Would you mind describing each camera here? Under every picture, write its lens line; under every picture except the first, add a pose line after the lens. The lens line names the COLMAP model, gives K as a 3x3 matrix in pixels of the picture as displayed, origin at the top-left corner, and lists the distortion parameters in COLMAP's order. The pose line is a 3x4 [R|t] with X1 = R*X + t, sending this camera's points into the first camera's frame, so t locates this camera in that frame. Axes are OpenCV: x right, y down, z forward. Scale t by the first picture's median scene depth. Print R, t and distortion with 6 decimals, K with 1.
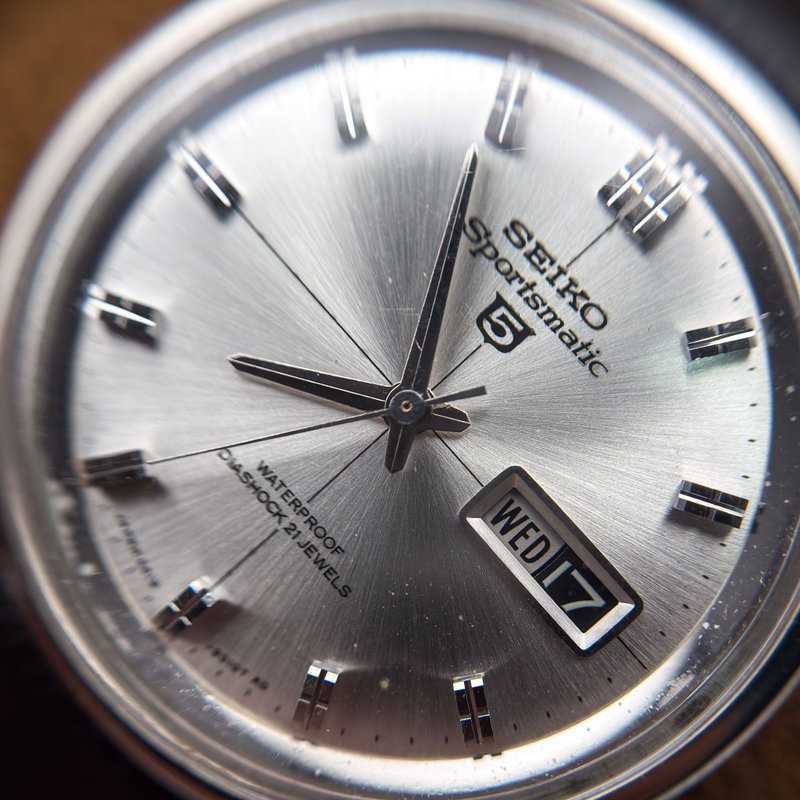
lens RADIAL K [[1309.4, 0, 413.7], [0, 1309.4, 439.5], [0, 0, 1]] dist [0.595616, 0.082597]
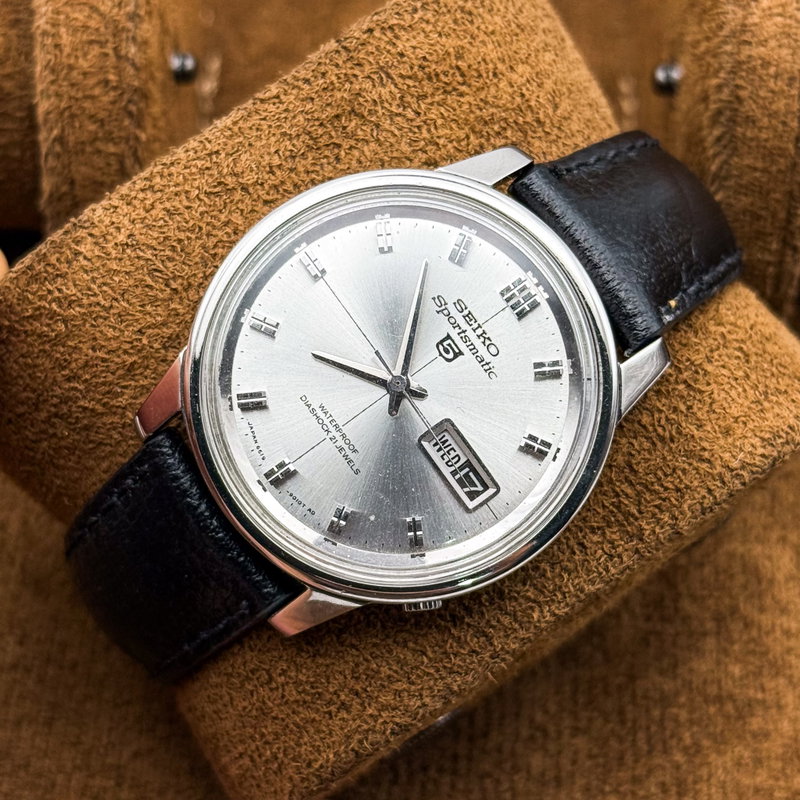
lens RADIAL K [[2460.7, 0, 399.5], [0, 2460.7, 412.4], [0, 0, 1]] dist [0.155977, -2.289037]
pose [[0.992174, 0.105942, 0.066086, -0.246688], [-0.104247, 0.994140, -0.028594, 0.126286], [-0.068728, 0.021481, 0.997404, -2.757795]]
